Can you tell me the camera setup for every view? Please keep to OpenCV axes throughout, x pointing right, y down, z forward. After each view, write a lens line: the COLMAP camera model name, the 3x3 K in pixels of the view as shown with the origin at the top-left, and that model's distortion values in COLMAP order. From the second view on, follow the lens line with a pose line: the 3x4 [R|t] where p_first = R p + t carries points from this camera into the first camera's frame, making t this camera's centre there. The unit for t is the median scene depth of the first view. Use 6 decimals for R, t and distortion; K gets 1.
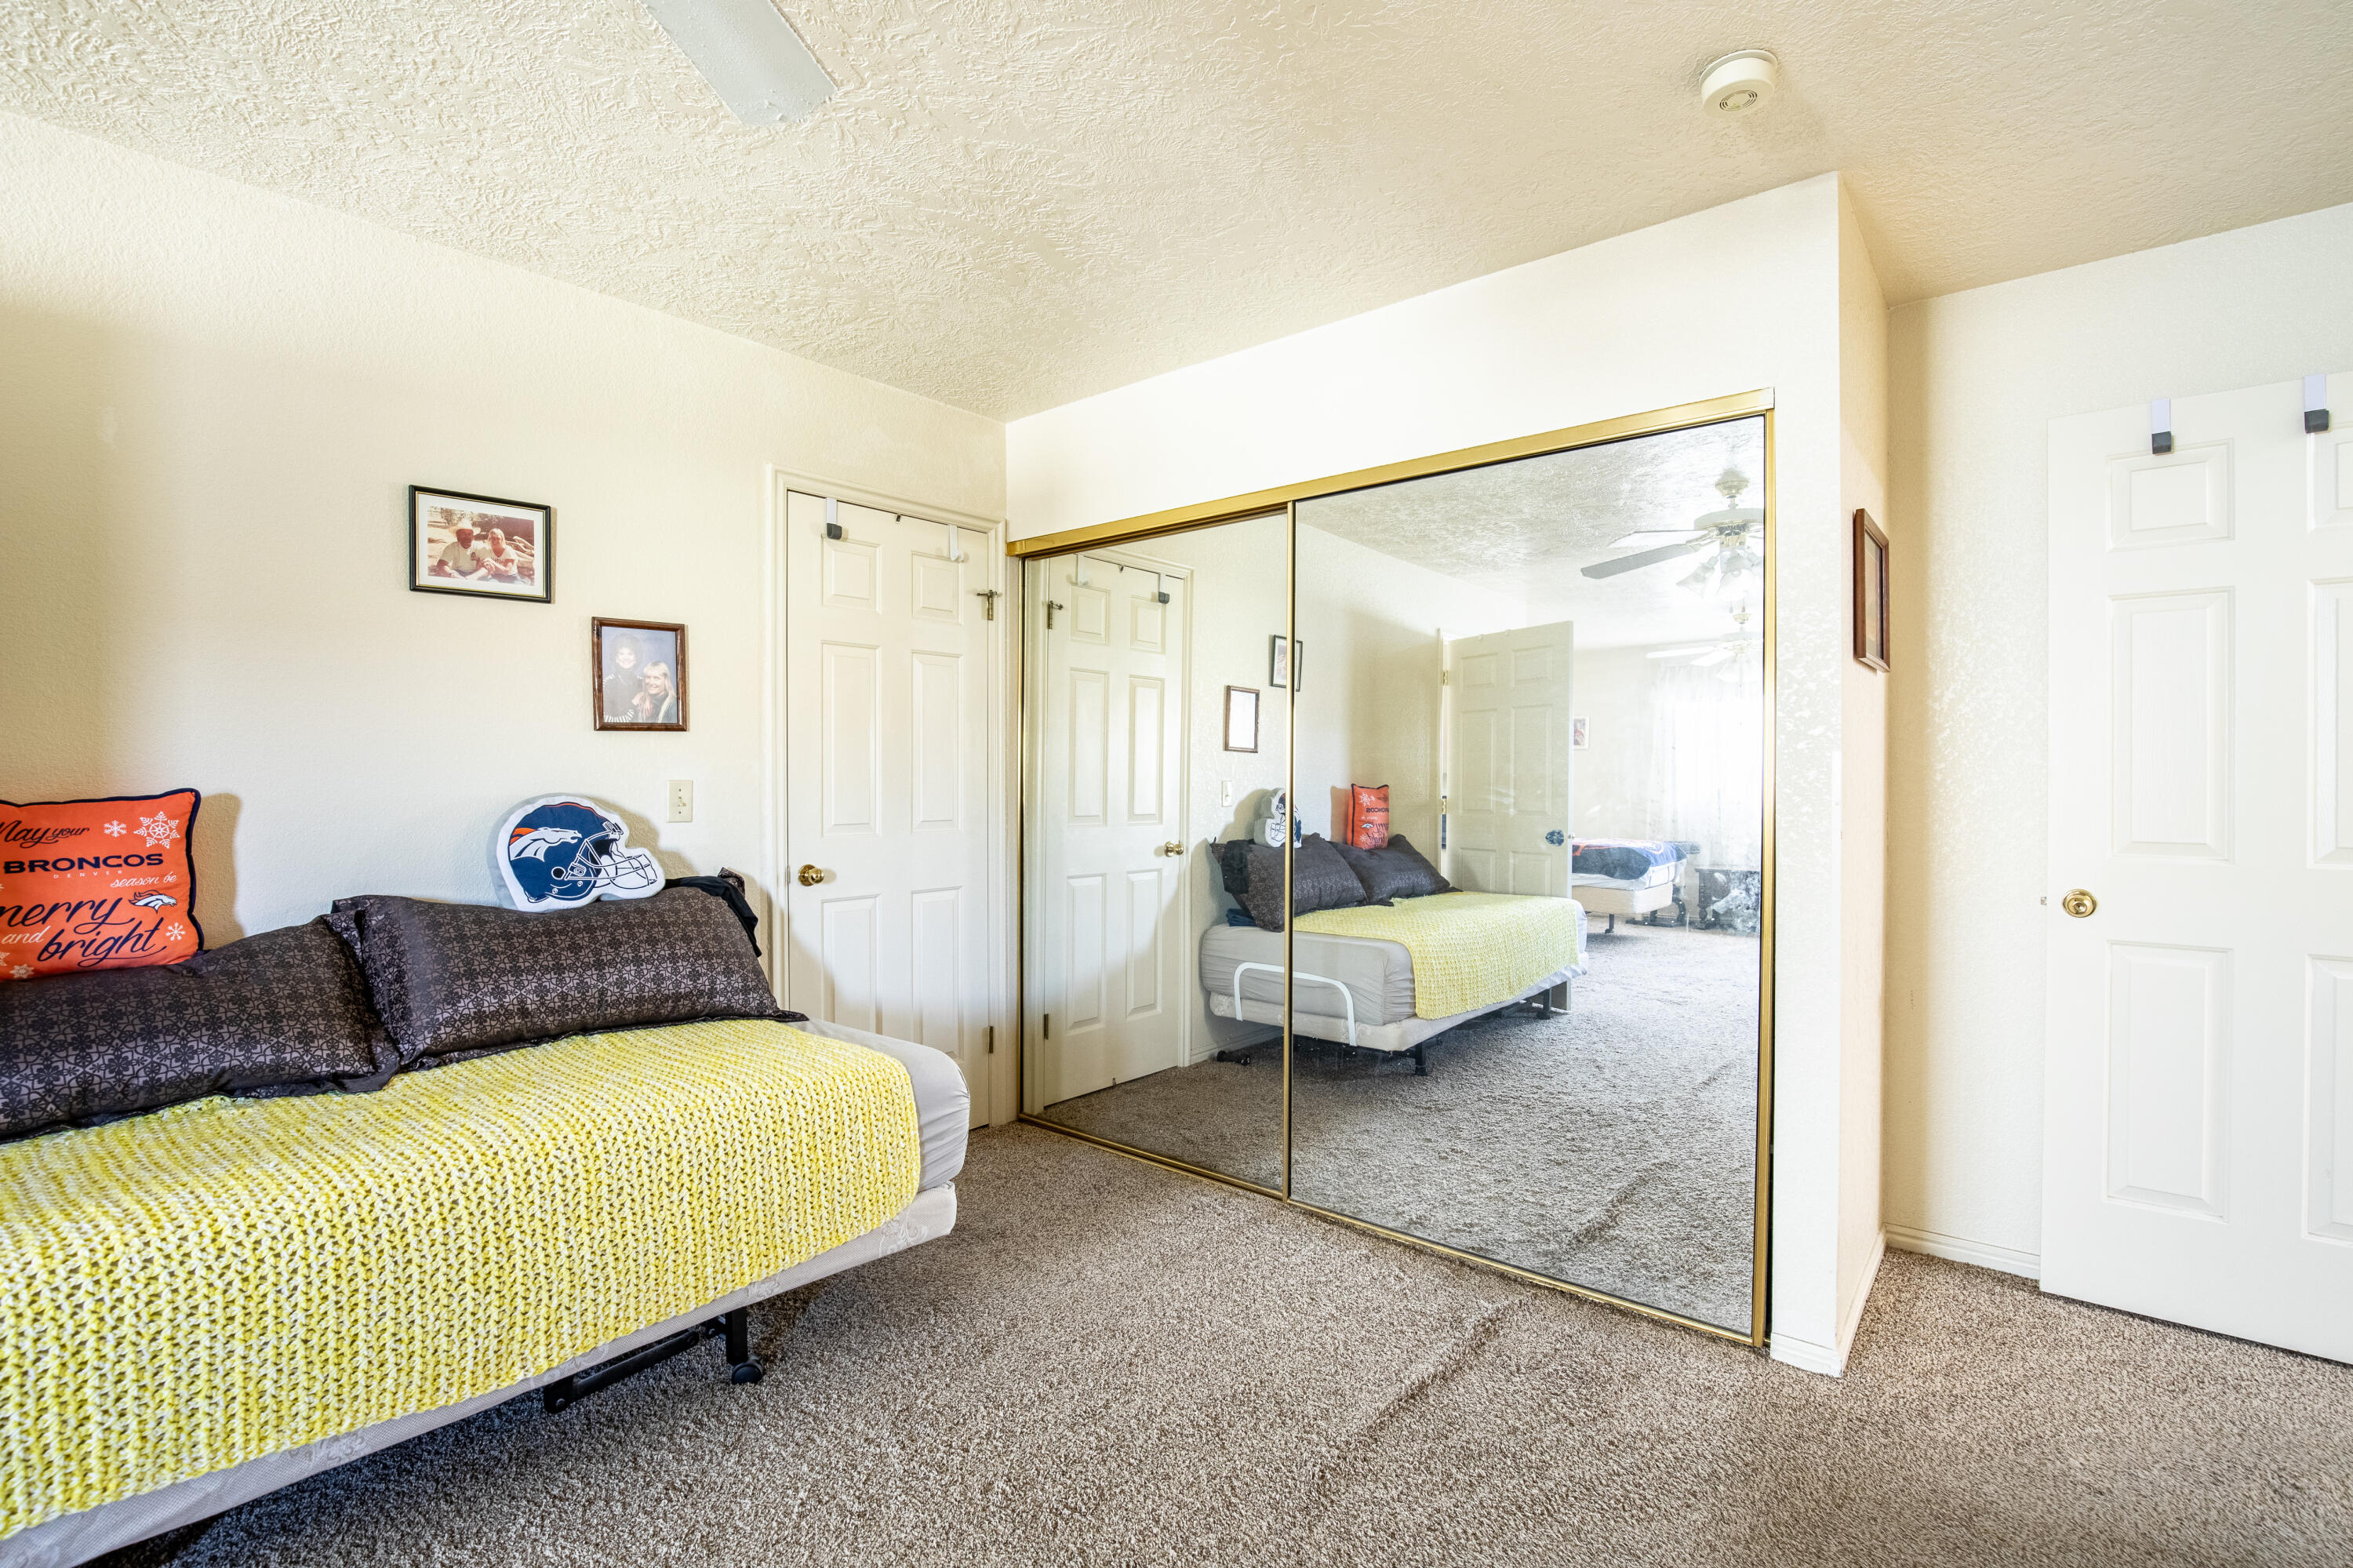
lens RADIAL K [[1098.2, 0, 1176.5], [0, 1098.2, 784.0], [0, 0, 1]] dist [-0.021749, 0.000487]
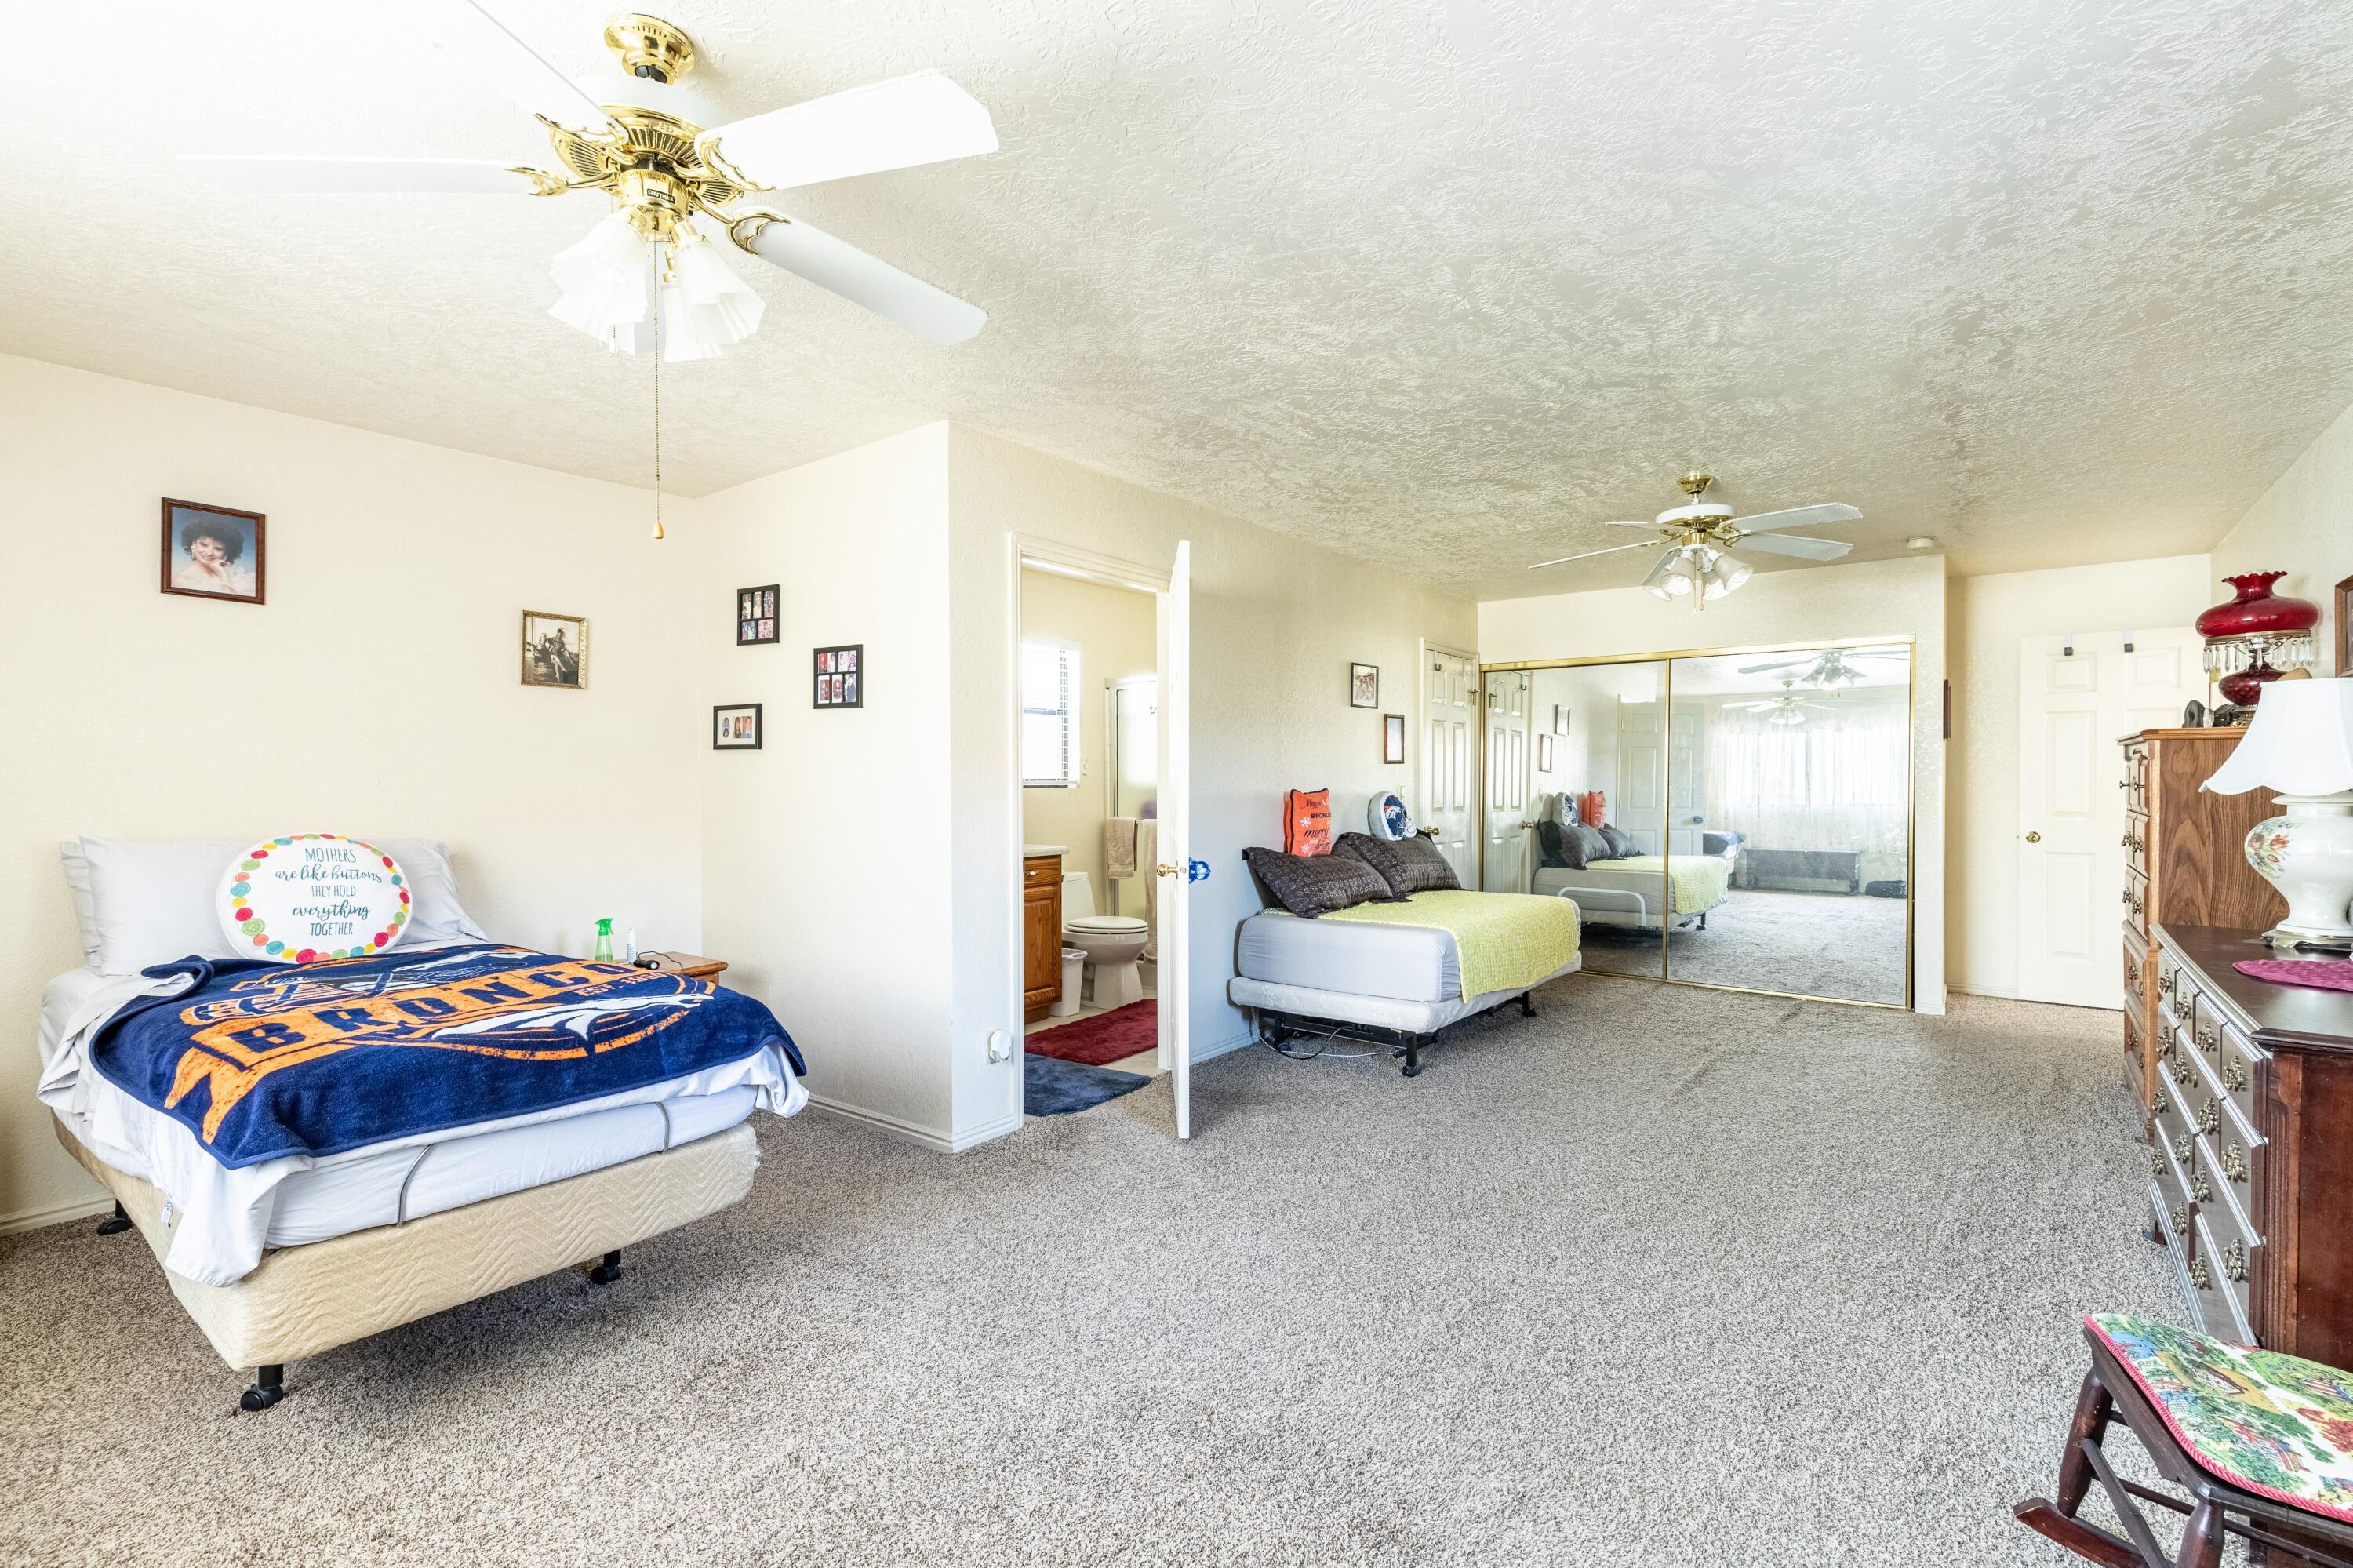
lens RADIAL K [[1044.4, 0, 1176.5], [0, 1044.4, 784.0], [0, 0, 1]] dist [0.003419, 0.000493]
pose [[0.999419, 0.006295, 0.033504, -1.096975], [-0.006070, 0.999958, -0.006807, 0.010480], [-0.033546, 0.006600, 0.999415, -1.213147]]
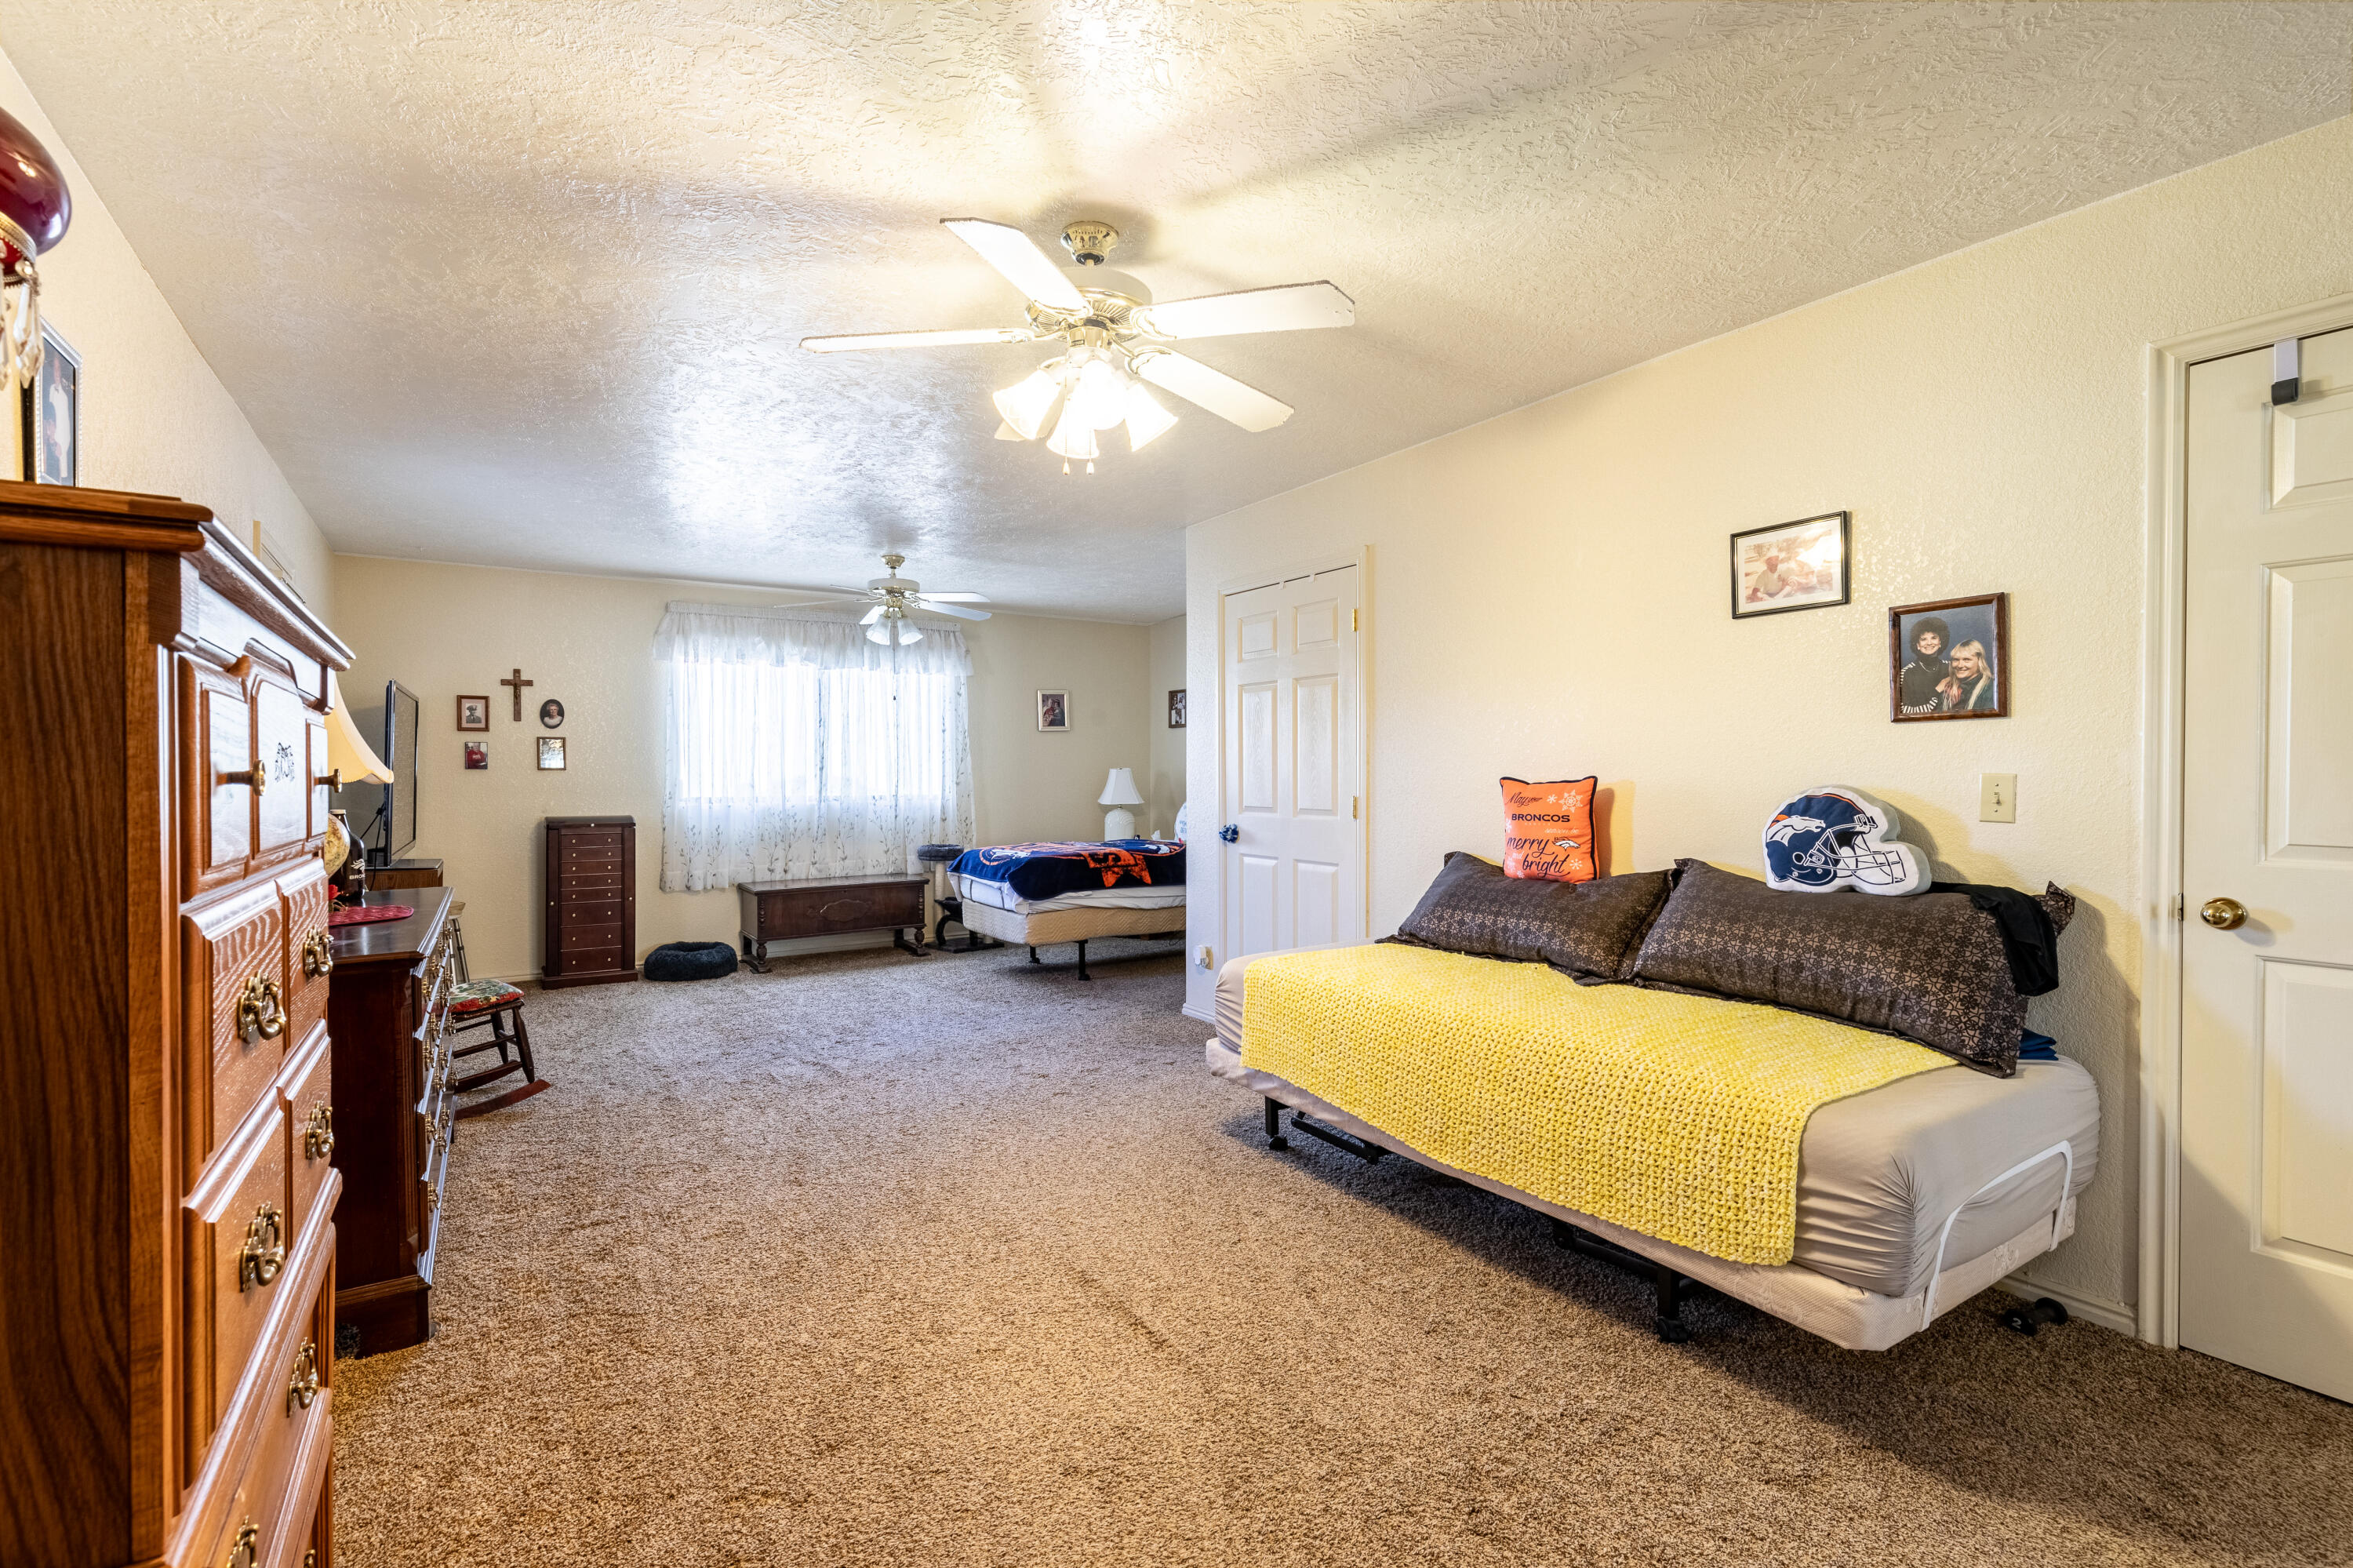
lens RADIAL K [[1082.3, 0, 1176.5], [0, 1082.3, 784.0], [0, 0, 1]] dist [0.001399, 0.000193]
pose [[-0.298309, 0.011256, -0.954403, 0.627207], [-0.011909, 0.999809, 0.015514, -0.001005], [0.954395, 0.015994, -0.298118, 0.715490]]
